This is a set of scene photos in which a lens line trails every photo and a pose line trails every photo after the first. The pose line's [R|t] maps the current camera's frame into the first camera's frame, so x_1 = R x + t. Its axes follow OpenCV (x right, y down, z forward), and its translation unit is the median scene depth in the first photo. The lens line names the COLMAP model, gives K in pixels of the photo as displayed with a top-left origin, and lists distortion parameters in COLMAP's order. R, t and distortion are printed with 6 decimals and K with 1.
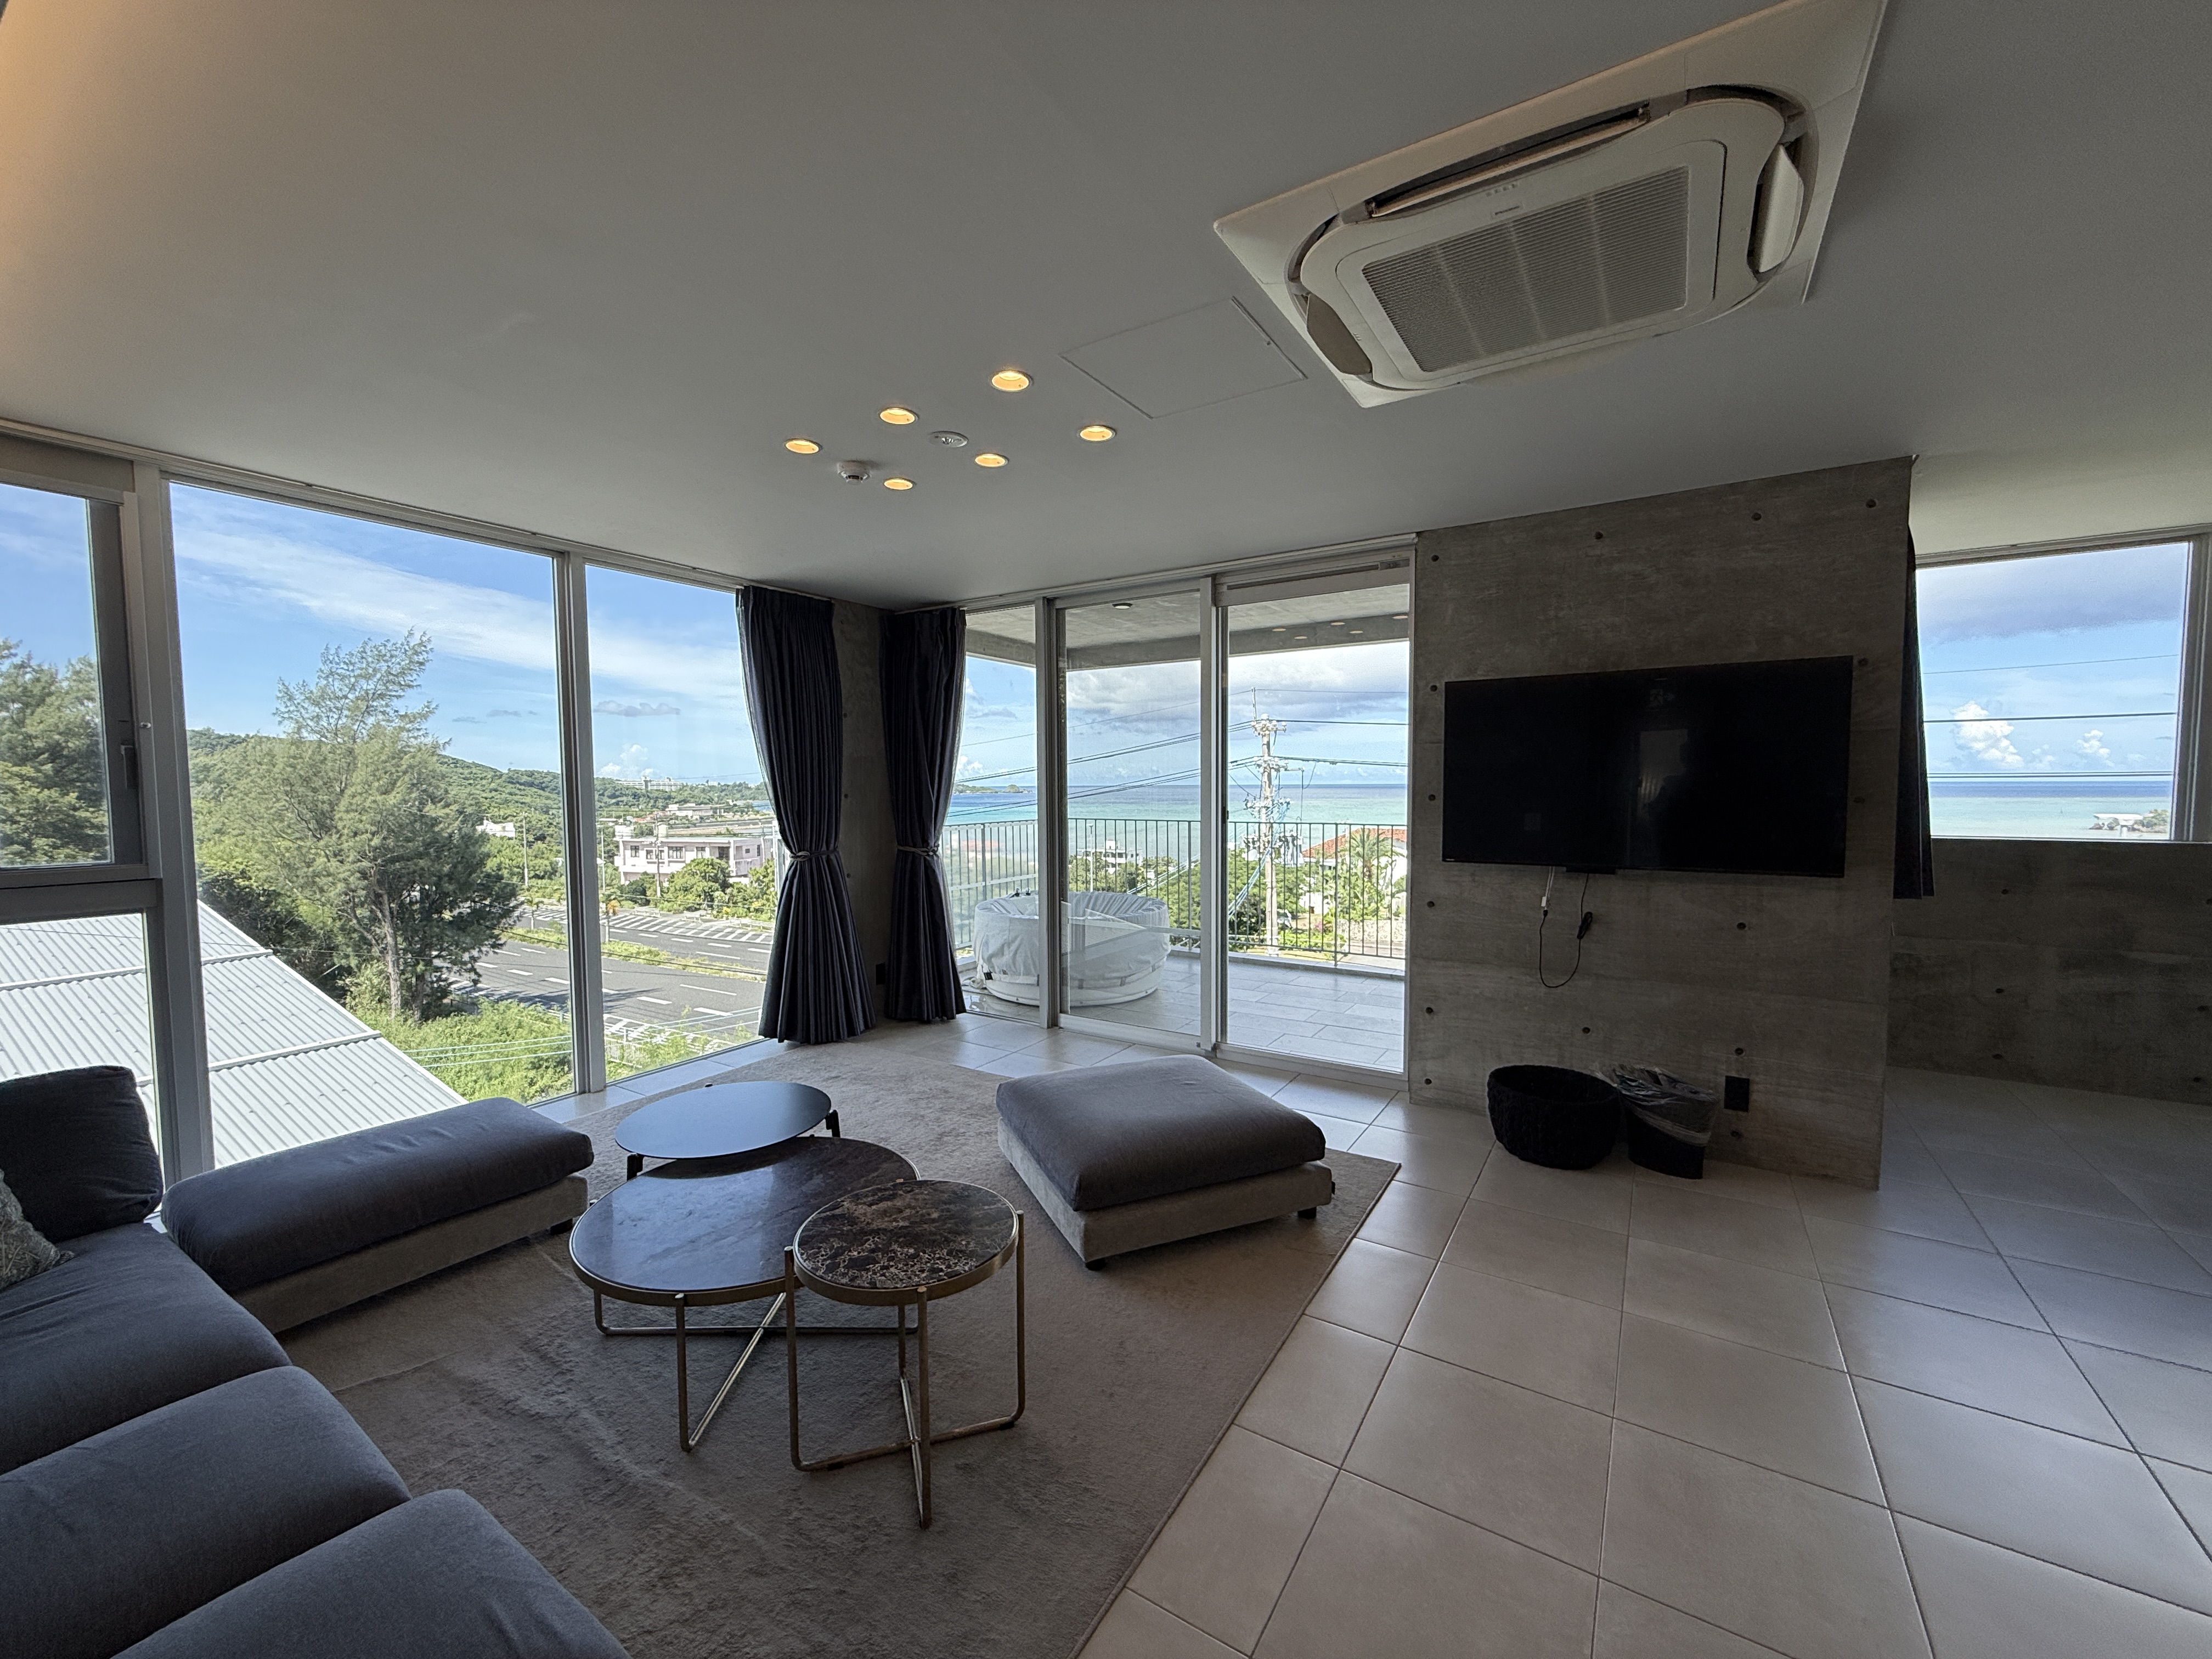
lens RADIAL K [[873.1, 0, 1102.2], [0, 873.1, 832.6], [0, 0, 1]] dist [-0.006884, 0.002491]
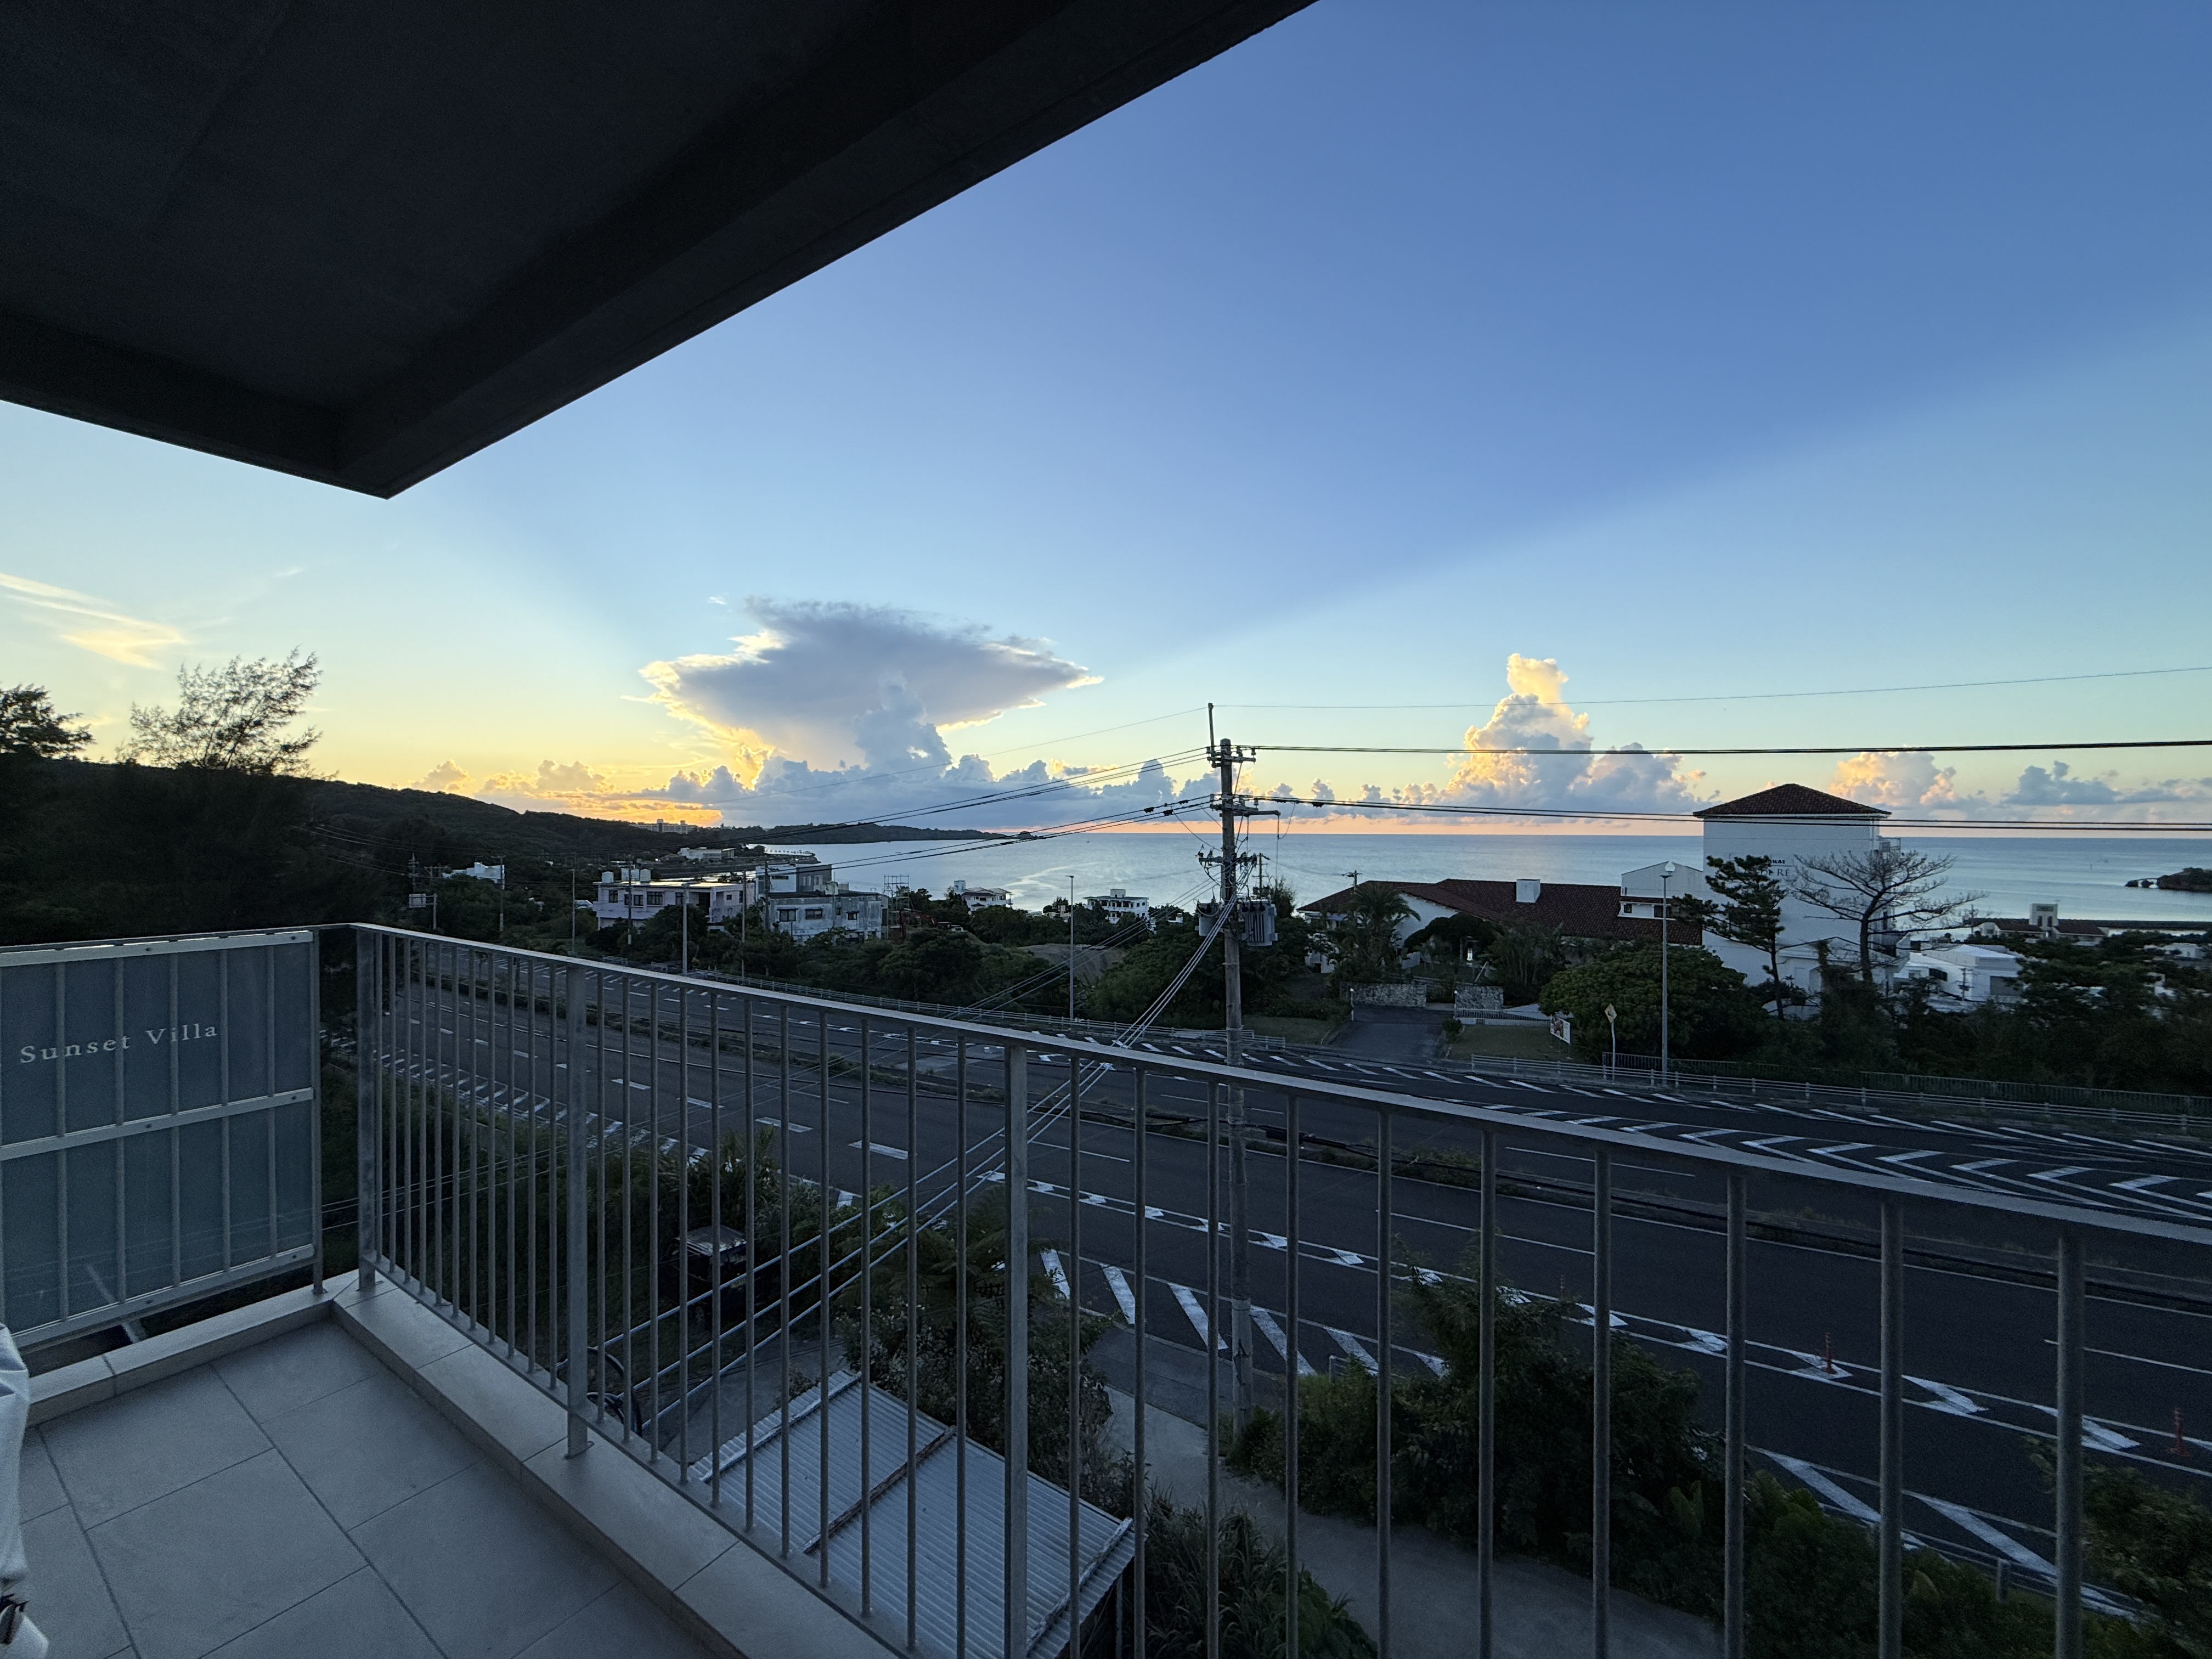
lens RADIAL K [[873.1, 0, 1106.2], [0, 873.1, 834.8], [0, 0, 1]] dist [-0.006884, 0.002491]
pose [[0.999898, 0.009124, -0.010987, 0.514898], [-0.009669, 0.998670, -0.050649, -0.079215], [0.010510, 0.050750, 0.998656, 1.444475]]
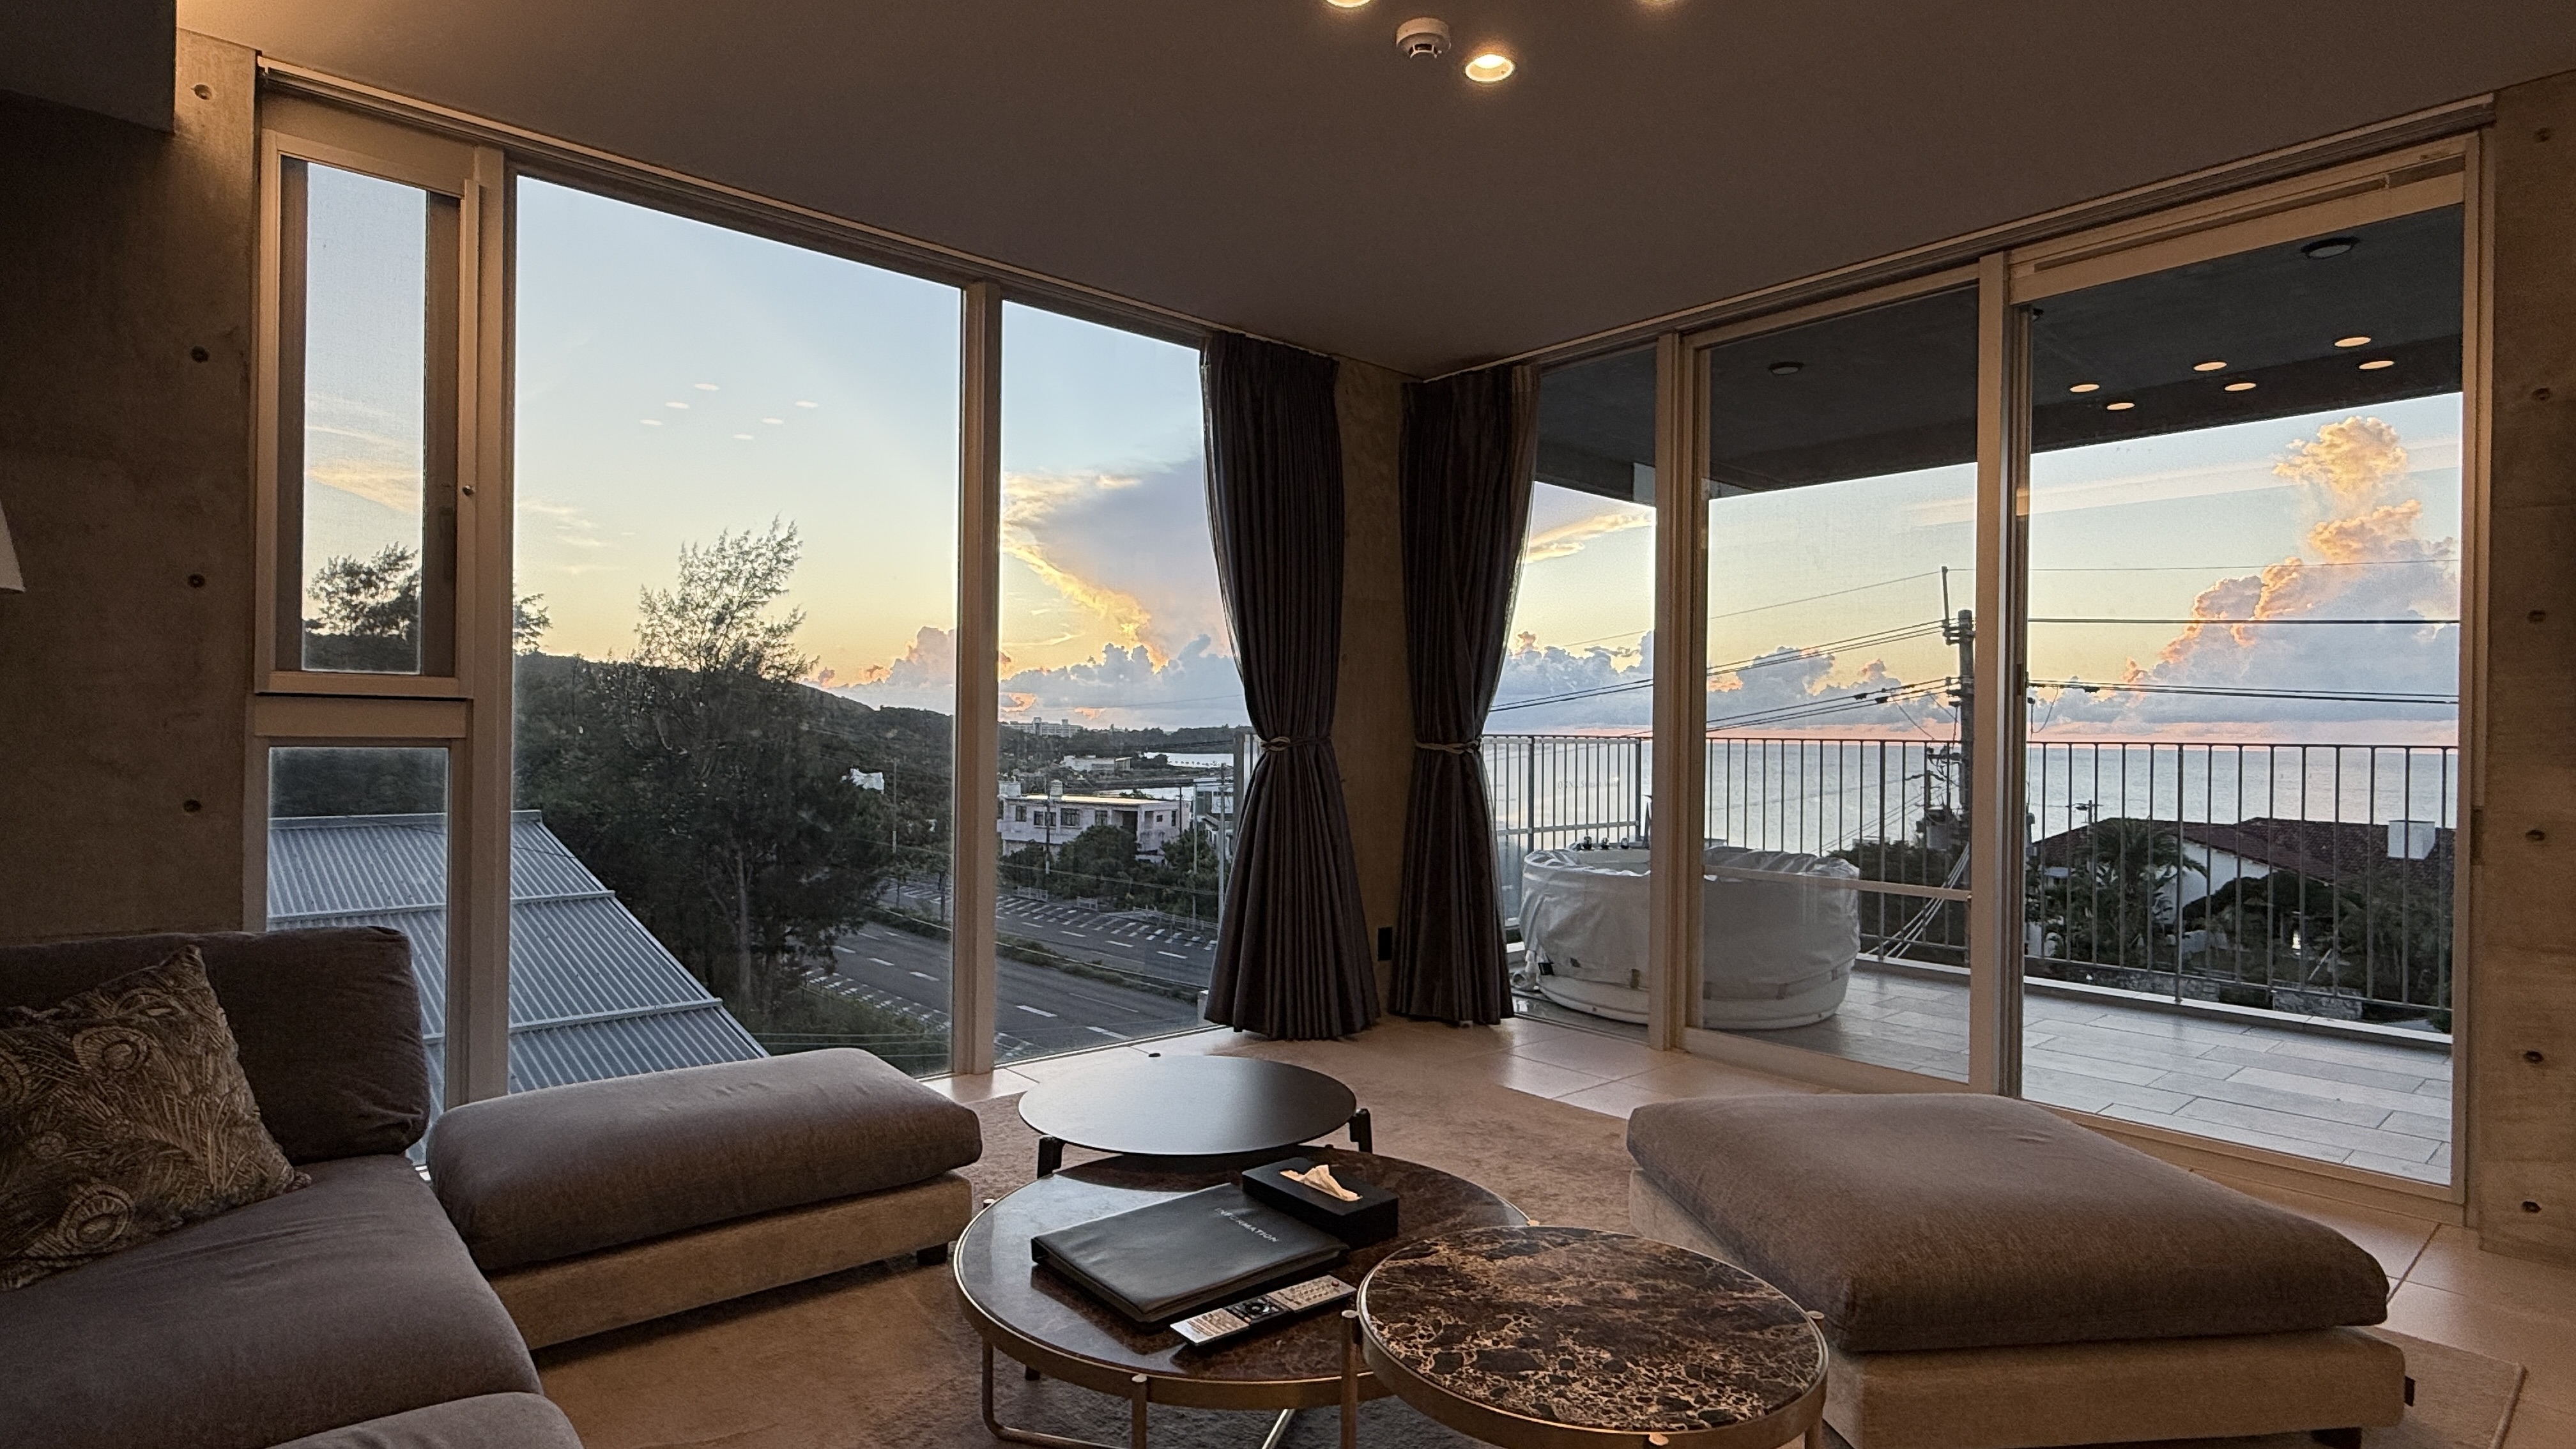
lens RADIAL K [[1274.3, 0, 1293.9], [0, 1274.3, 739.9], [0, 0, 1]] dist [-0.003460, 0.001184]
pose [[0.960074, 0.019993, -0.279031, -0.084412], [-0.034573, 0.998276, -0.047429, 0.080566], [0.277602, 0.055182, 0.959110, 0.119033]]
